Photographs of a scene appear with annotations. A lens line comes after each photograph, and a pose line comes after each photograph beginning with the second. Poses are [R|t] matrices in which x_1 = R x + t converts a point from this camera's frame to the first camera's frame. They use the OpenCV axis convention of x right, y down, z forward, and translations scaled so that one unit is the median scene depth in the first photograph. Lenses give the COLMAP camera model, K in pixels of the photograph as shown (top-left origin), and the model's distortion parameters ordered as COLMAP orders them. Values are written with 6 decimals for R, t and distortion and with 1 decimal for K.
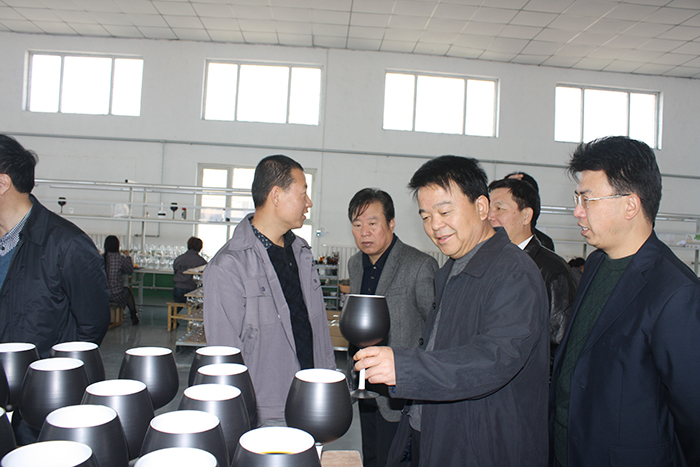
lens RADIAL K [[606.4, 0, 350.0], [0, 606.4, 233.5], [0, 0, 1]] dist [-0.154054, 0.147081]
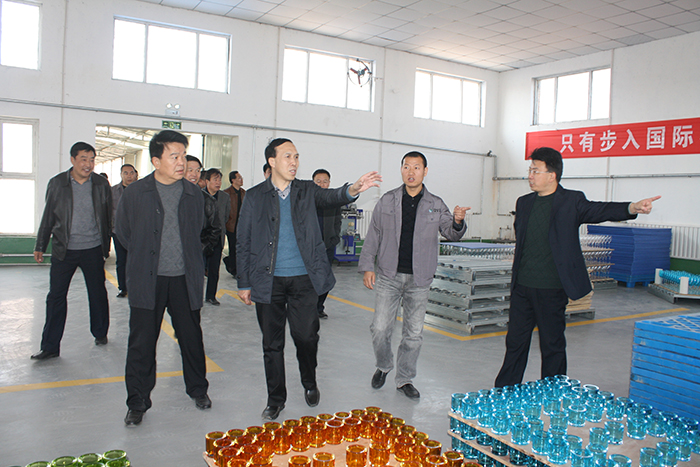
lens RADIAL K [[585.6, 0, 350.0], [0, 585.6, 233.5], [0, 0, 1]] dist [-0.139276, 0.122868]
pose [[0.885813, -0.042039, 0.462134, -0.337508], [0.003071, 0.996397, 0.084755, -0.017879], [-0.464032, -0.073658, 0.882751, -0.015087]]
